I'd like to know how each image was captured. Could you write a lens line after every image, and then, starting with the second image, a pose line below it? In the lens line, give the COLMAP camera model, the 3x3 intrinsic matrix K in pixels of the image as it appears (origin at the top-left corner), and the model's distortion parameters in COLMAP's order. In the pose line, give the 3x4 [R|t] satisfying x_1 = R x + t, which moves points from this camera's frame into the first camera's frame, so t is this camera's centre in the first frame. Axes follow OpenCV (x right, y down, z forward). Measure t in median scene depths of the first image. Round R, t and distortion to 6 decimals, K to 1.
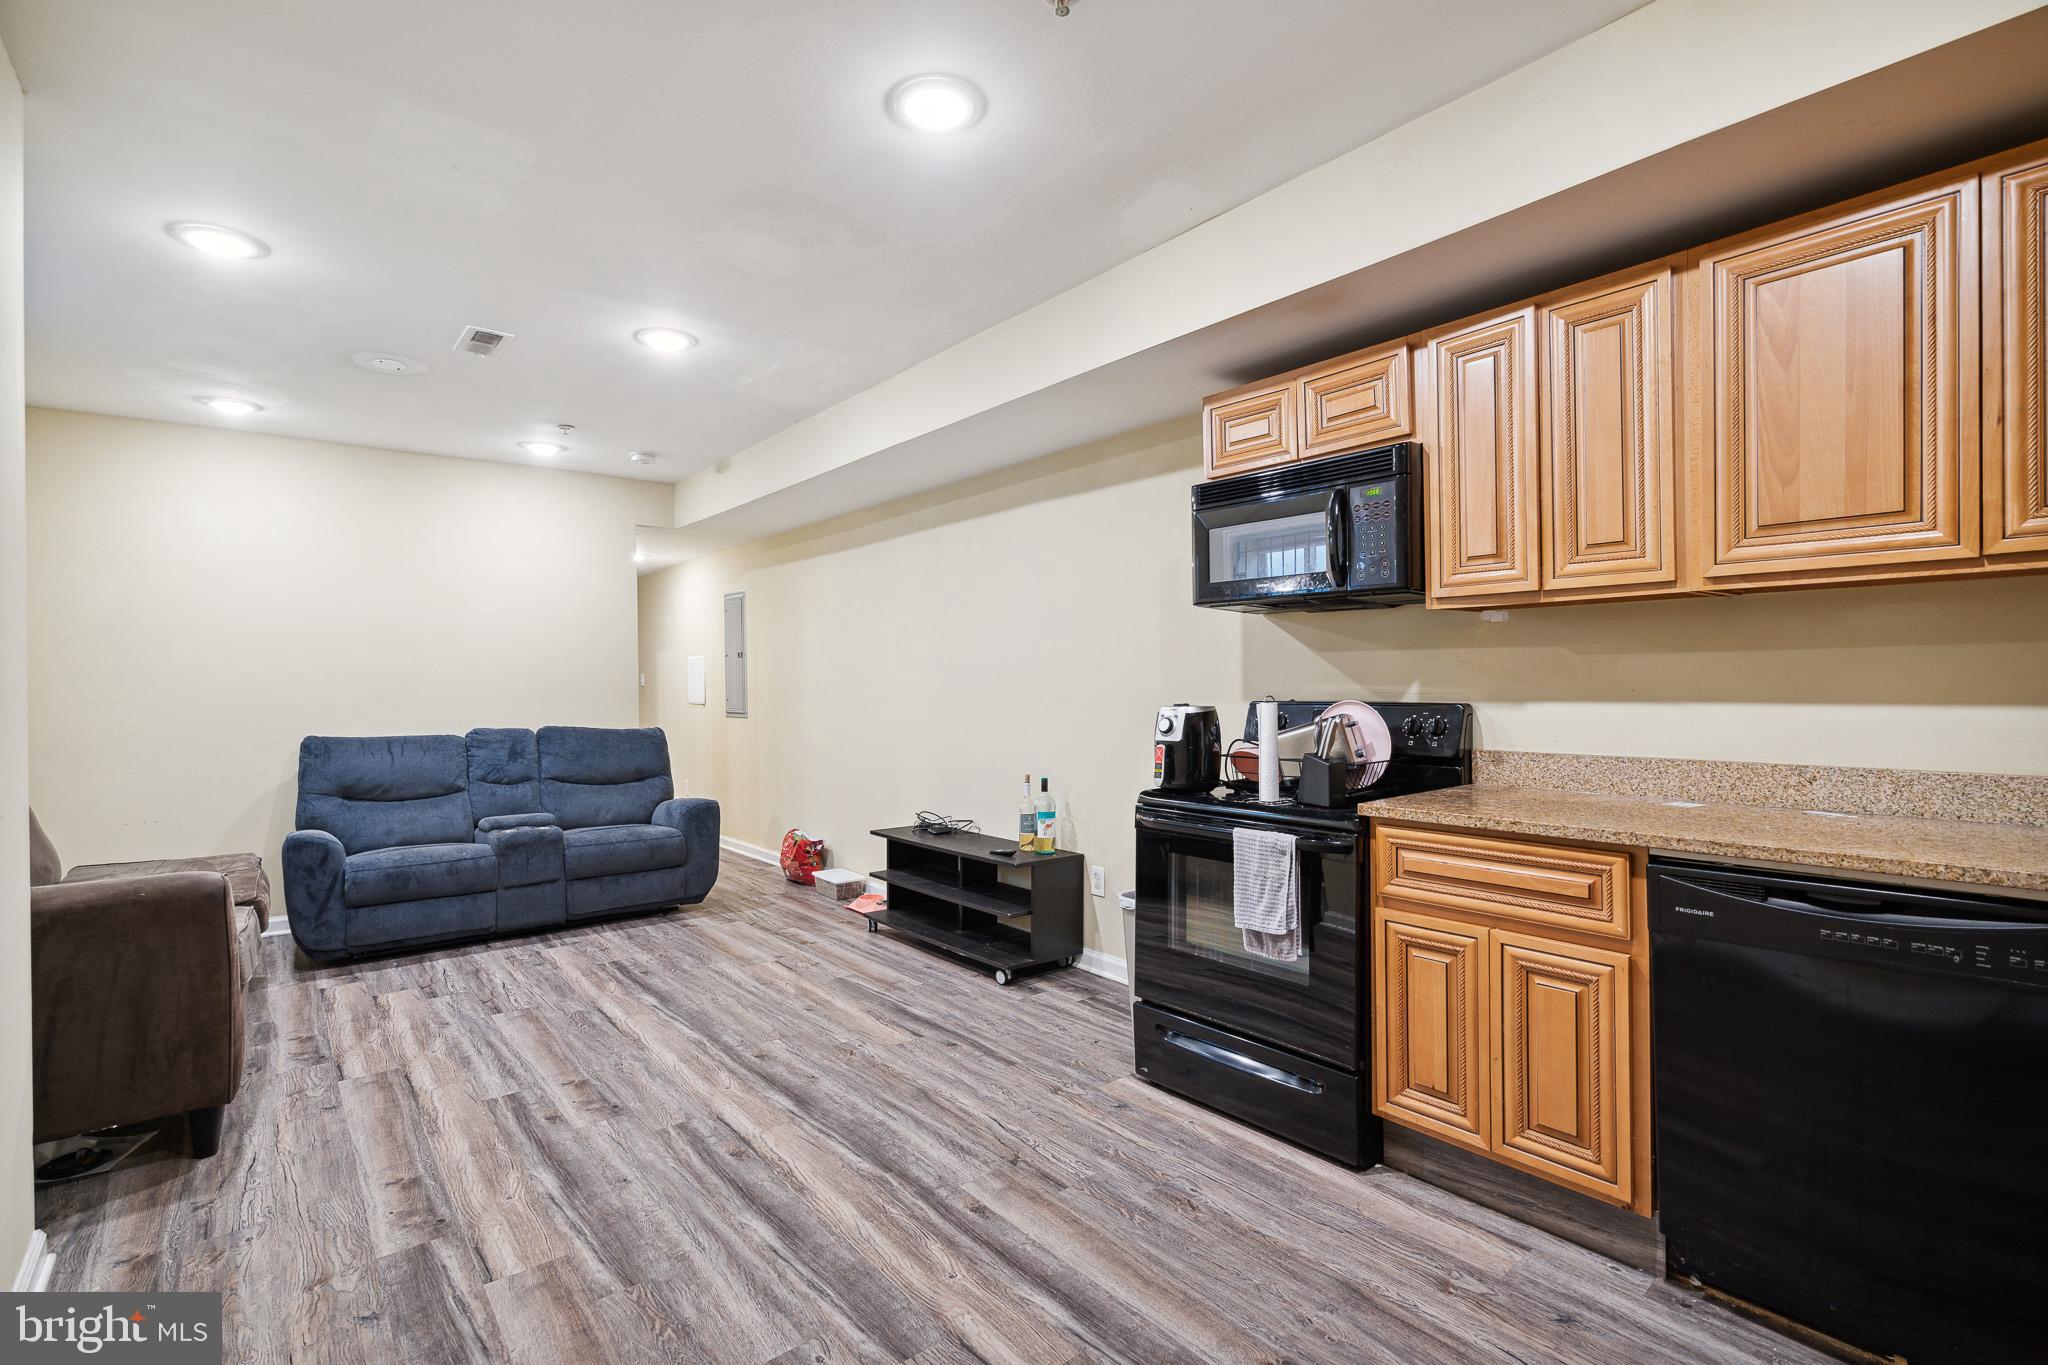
lens RADIAL K [[928.2, 0, 1017.2], [0, 928.2, 682.8], [0, 0, 1]] dist [0.001814, 0.000568]
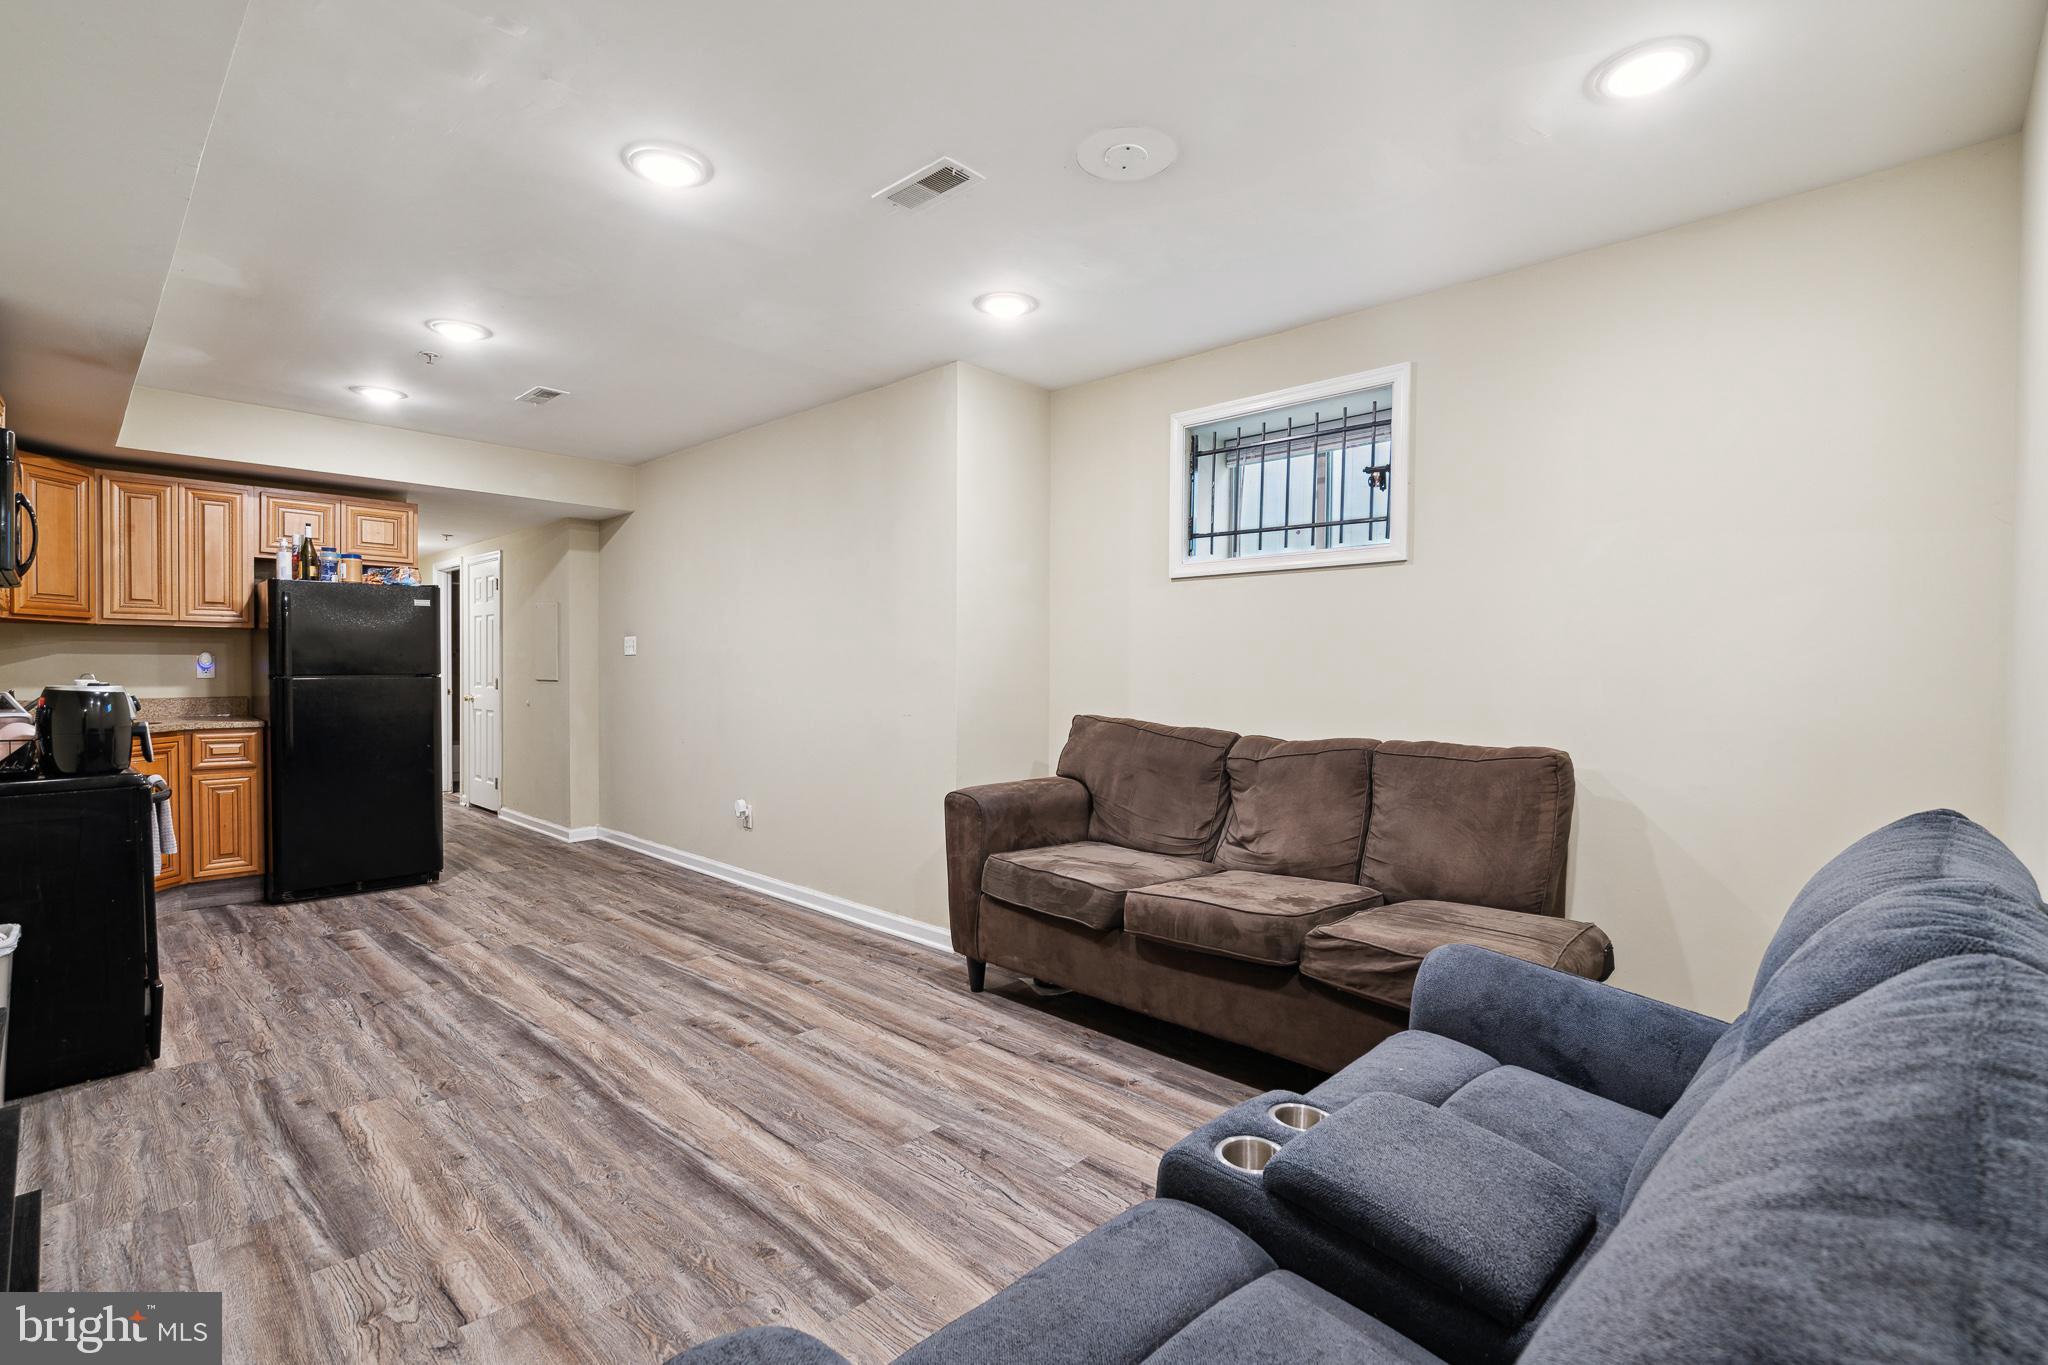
lens RADIAL K [[946.8, 0, 1016.5], [0, 946.8, 684.7], [0, 0, 1]] dist [0.000519, 0.000361]
pose [[-0.993804, 0.008862, -0.110790, -0.698986], [0.006558, 0.999755, 0.021145, 0.010595], [0.110951, 0.020288, -0.993619, 2.188964]]
